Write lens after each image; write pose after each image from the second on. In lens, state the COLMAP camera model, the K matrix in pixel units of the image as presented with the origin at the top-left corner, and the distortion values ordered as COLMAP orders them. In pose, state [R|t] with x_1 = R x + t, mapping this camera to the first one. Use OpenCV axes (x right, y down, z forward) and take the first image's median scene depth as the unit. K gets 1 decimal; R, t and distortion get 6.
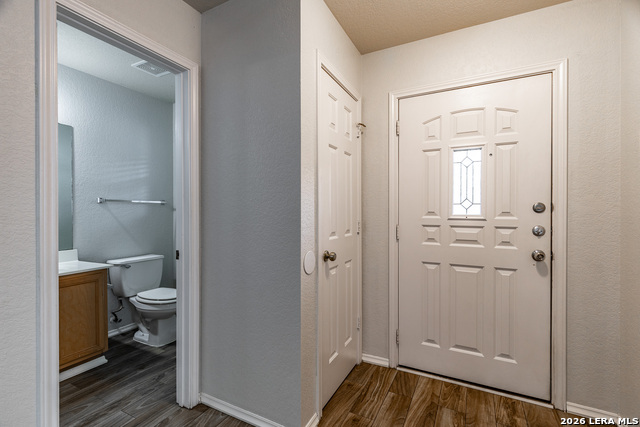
lens RADIAL K [[283.6, 0, 322.2], [0, 283.6, 214.1], [0, 0, 1]] dist [0.002446, 0.000259]
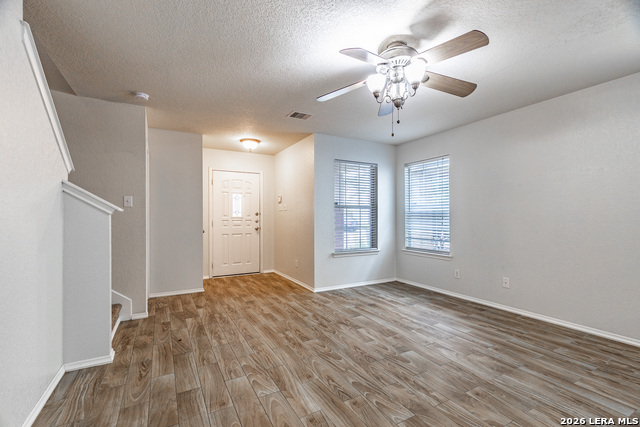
lens RADIAL K [[287.3, 0, 320.3], [0, 287.3, 215.3], [0, 0, 1]] dist [0.003802, 0.000325]
pose [[0.544775, 0.000168, 0.838583, -1.507997], [0.006764, 0.999967, -0.004595, 0.011745], [-0.838555, 0.008175, 0.544755, -1.324941]]
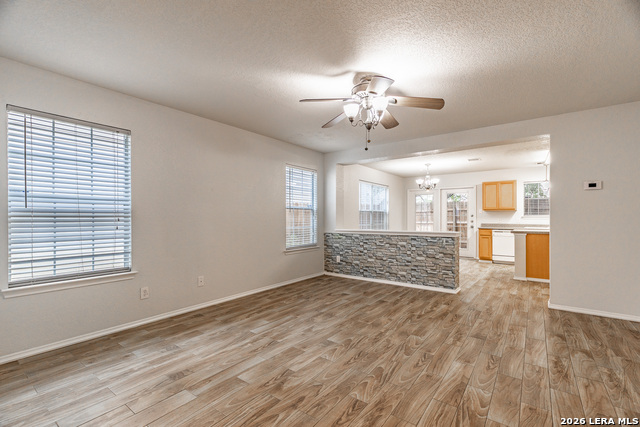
lens RADIAL K [[283.6, 0, 322.2], [0, 283.6, 214.1], [0, 0, 1]] dist [0.002446, 0.000259]
pose [[-0.987758, -0.000583, 0.155994, -0.359470], [-0.001064, 0.999995, -0.003003, 0.002498], [-0.155991, -0.003132, -0.987753, 0.483415]]
